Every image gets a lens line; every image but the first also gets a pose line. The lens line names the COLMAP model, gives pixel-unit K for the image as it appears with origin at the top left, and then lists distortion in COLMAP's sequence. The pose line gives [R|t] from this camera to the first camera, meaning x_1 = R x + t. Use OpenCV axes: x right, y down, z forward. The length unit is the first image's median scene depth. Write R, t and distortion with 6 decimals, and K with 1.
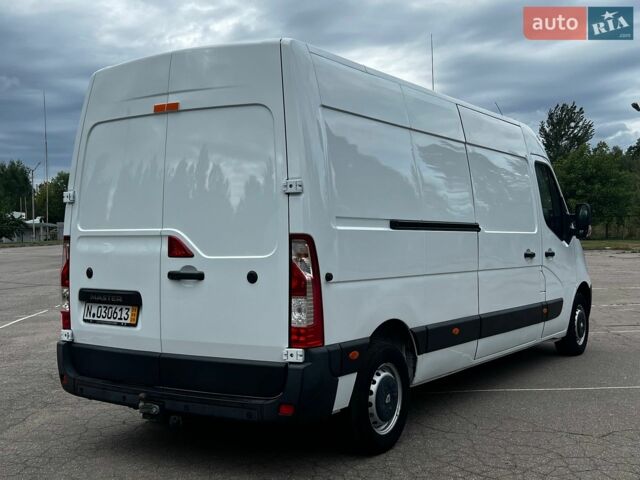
lens RADIAL K [[790.4, 0, 320.0], [0, 790.4, 240.0], [0, 0, 1]] dist [0.163843, -0.510920]
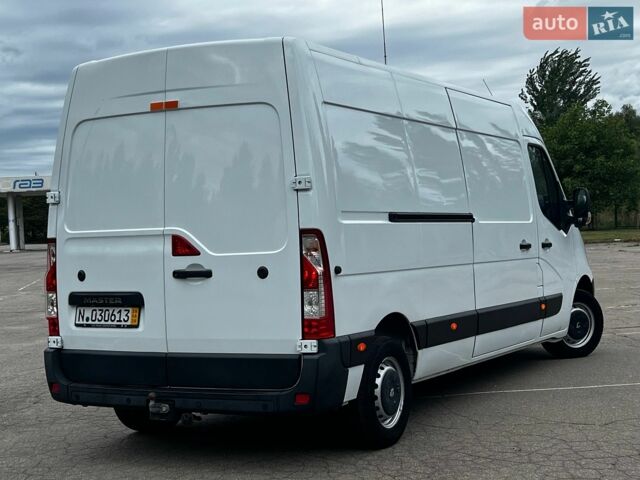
lens RADIAL K [[1094.5, 0, 316.9], [0, 1094.5, 240.6], [0, 0, 1]] dist [0.224100, -0.955752]
pose [[0.996560, -0.028406, 0.077860, -0.109874], [0.028388, 0.999596, 0.001337, 0.005246], [-0.077866, 0.000877, 0.996963, -0.363084]]
